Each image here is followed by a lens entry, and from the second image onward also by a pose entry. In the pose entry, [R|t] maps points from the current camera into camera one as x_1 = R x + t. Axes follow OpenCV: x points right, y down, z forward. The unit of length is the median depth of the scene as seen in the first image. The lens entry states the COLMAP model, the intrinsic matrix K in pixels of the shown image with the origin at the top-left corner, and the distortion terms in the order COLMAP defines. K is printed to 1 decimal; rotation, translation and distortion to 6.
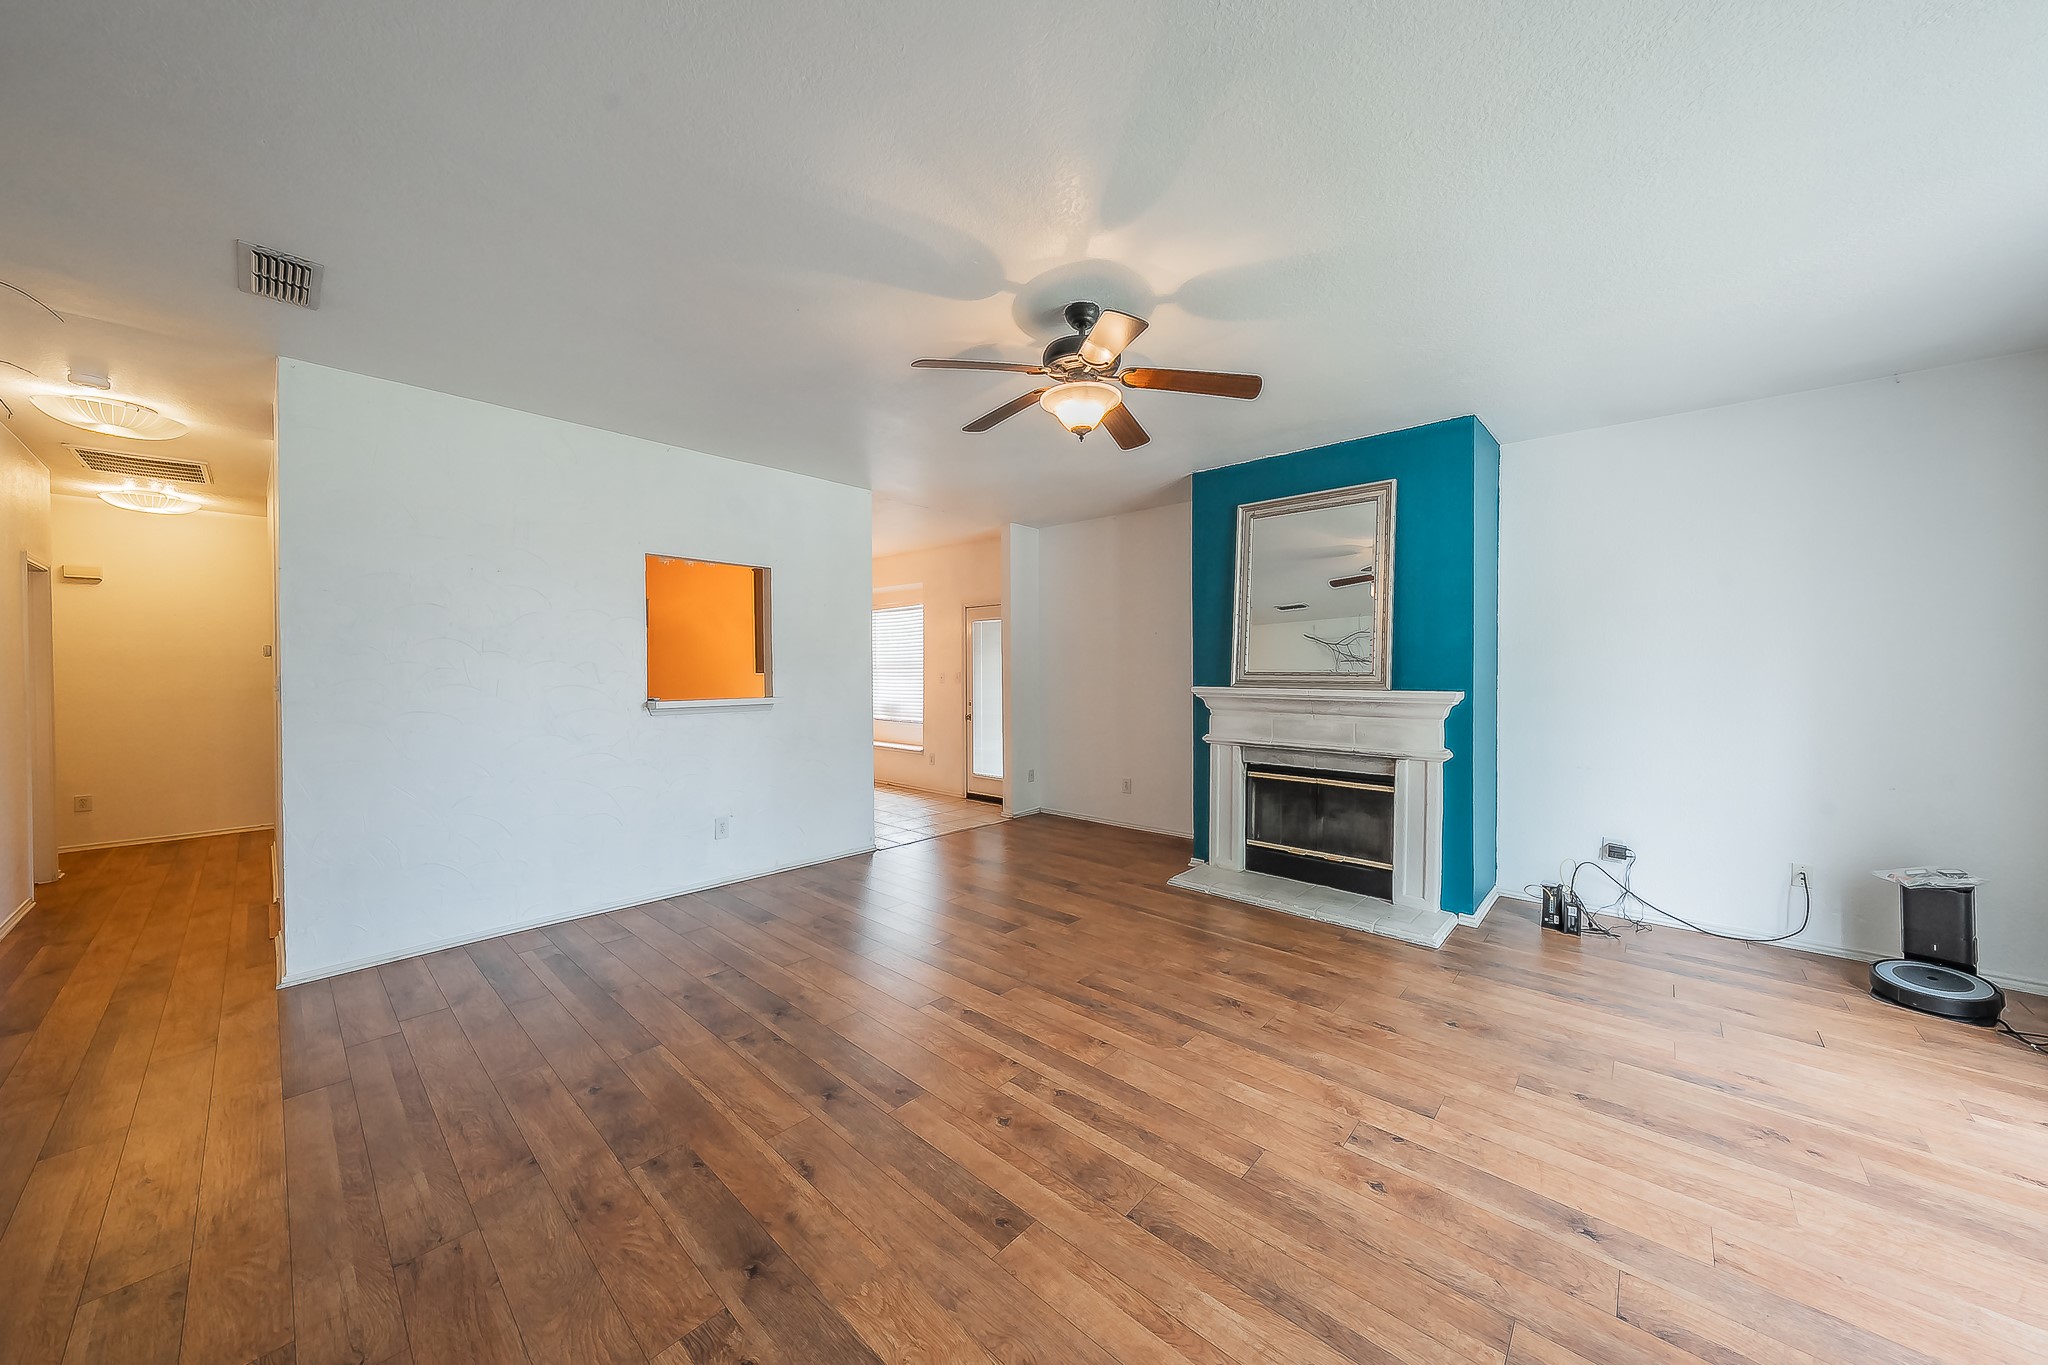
lens RADIAL K [[694.4, 0, 979.3], [0, 694.4, 679.1], [0, 0, 1]] dist [-0.002401, 0.001005]
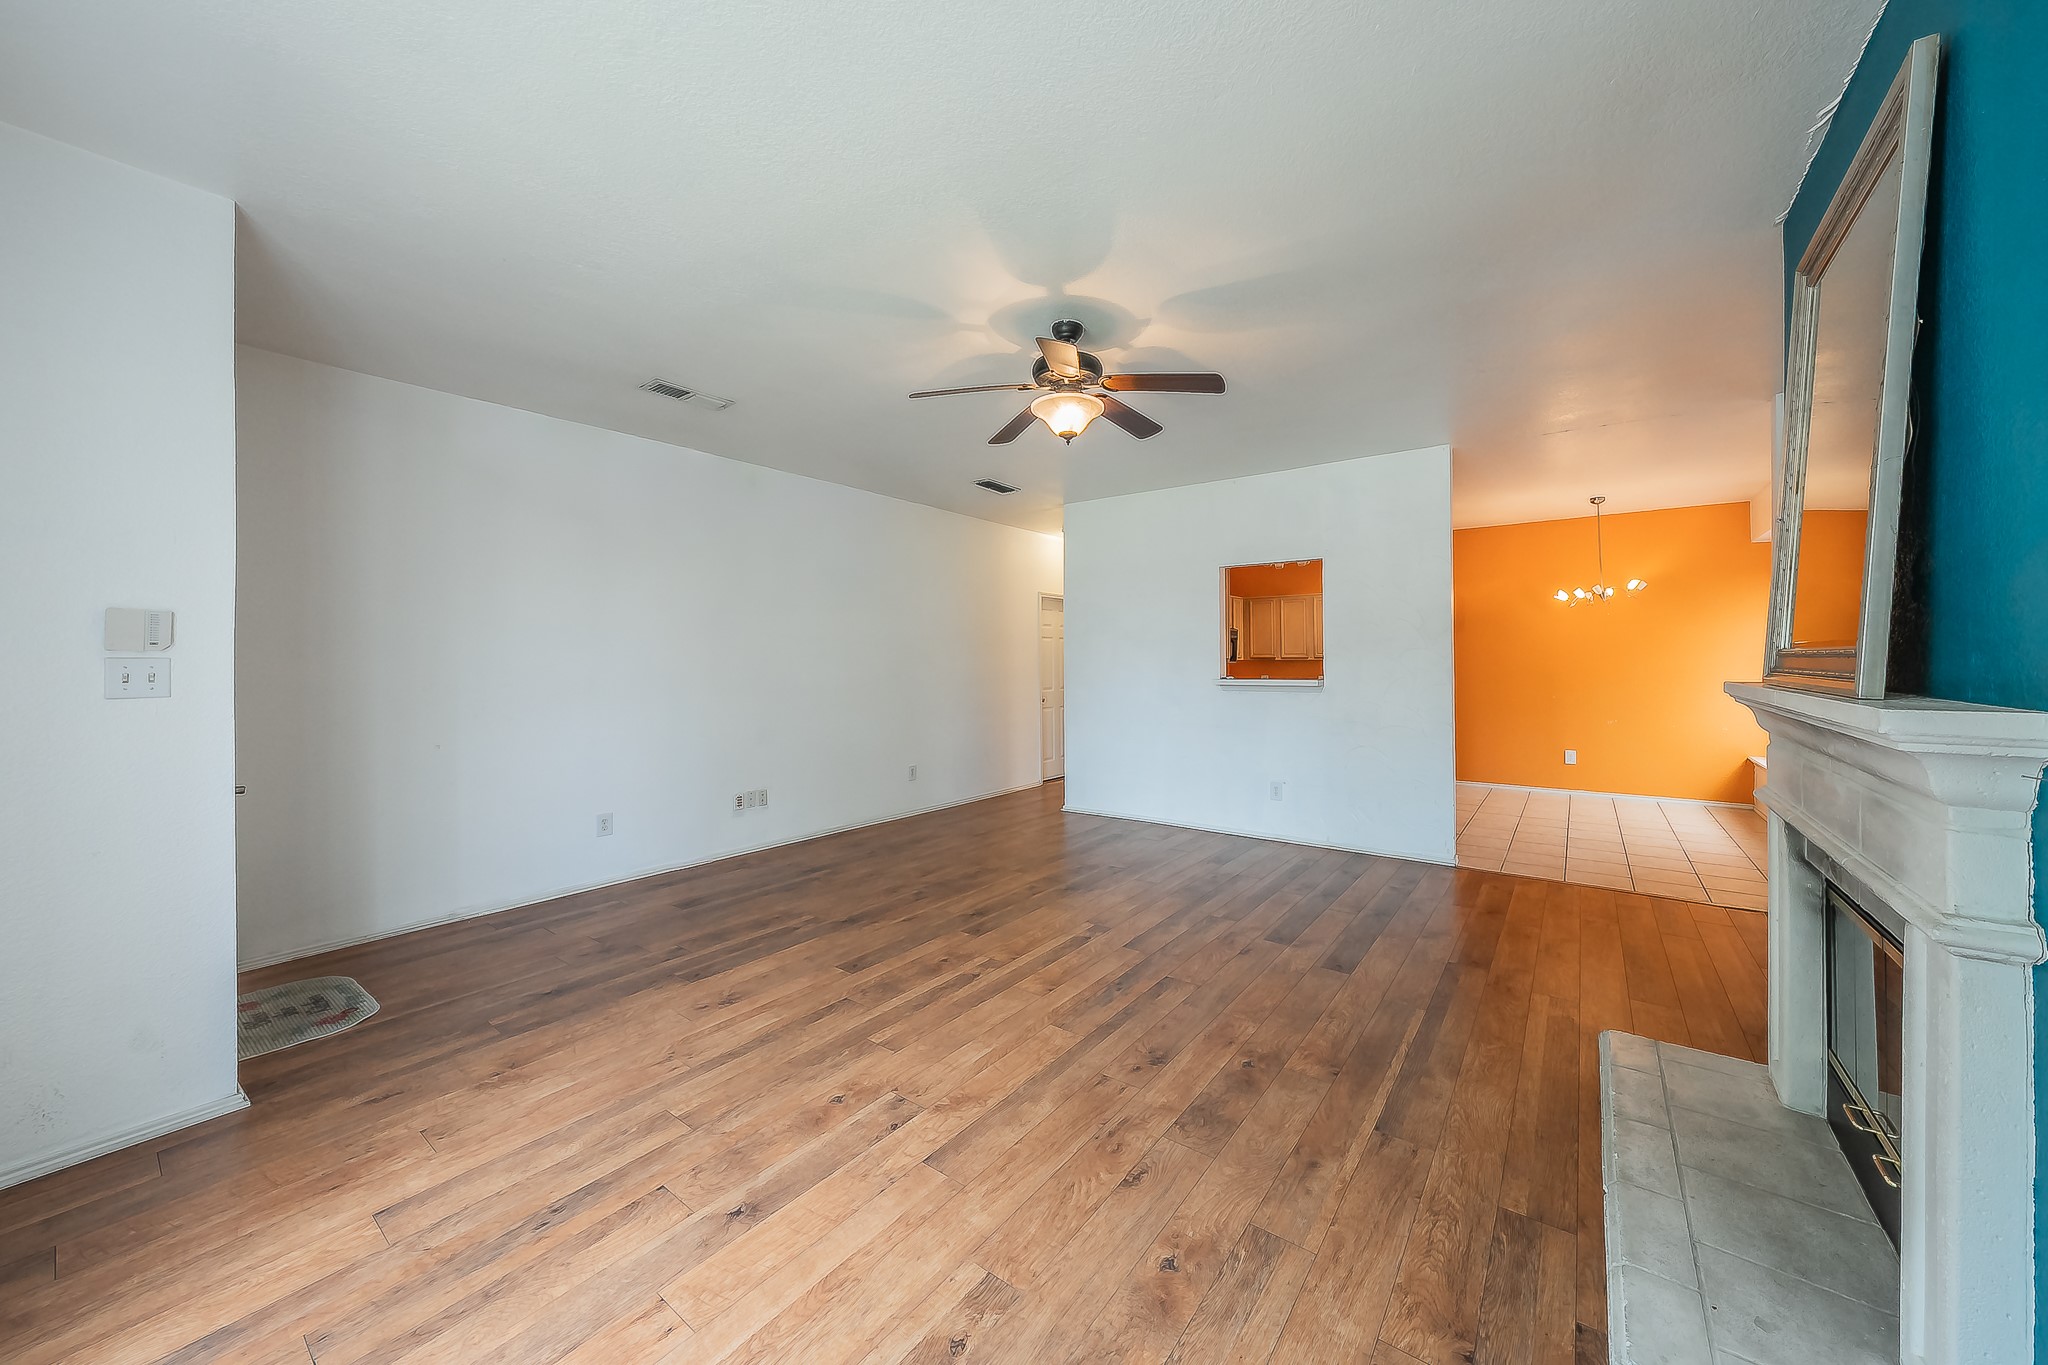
lens RADIAL K [[714.0, 0, 1115.2], [0, 714.0, 664.3], [0, 0, 1]] dist [-0.001459, -0.000187]
pose [[0.185589, 0.005765, -0.982610, 1.366557], [-0.011603, 0.999926, 0.003675, -0.000016], [0.982559, 0.010720, 0.185642, 0.920050]]
